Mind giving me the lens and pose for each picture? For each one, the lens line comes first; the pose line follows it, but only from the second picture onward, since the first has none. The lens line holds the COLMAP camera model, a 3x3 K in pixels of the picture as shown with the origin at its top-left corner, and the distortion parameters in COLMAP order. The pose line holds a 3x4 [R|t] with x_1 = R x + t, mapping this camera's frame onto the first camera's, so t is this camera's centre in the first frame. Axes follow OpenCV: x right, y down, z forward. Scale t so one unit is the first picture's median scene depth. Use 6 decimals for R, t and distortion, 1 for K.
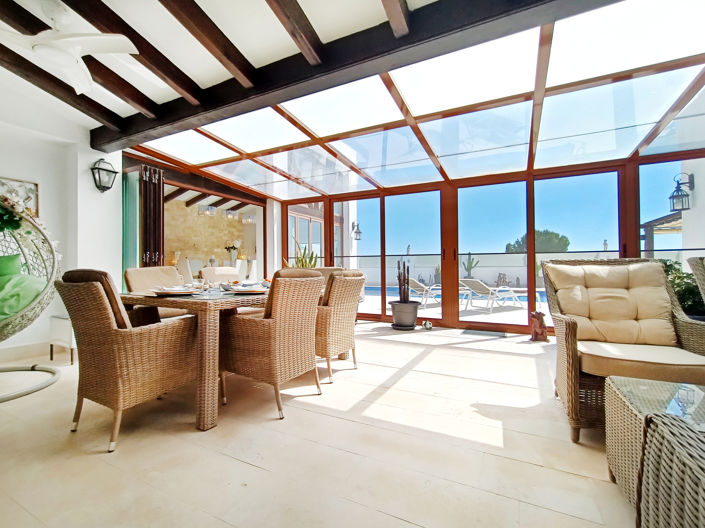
lens RADIAL K [[326.8, 0, 350.7], [0, 326.8, 260.5], [0, 0, 1]] dist [0.000054, 0.000771]
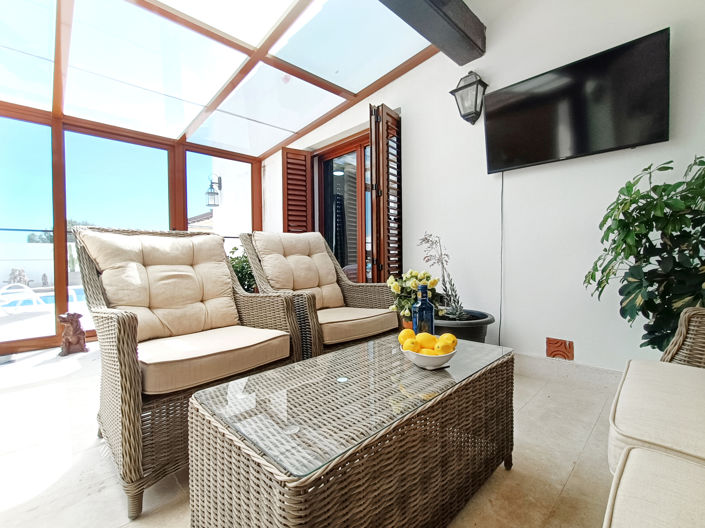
lens RADIAL K [[326.8, 0, 350.7], [0, 326.8, 260.5], [0, 0, 1]] dist [0.000054, 0.000771]
pose [[0.342904, -0.006950, 0.939345, 0.195300], [-0.002296, 0.999963, 0.008236, 0.060911], [-0.939368, -0.004981, 0.342876, 0.317010]]
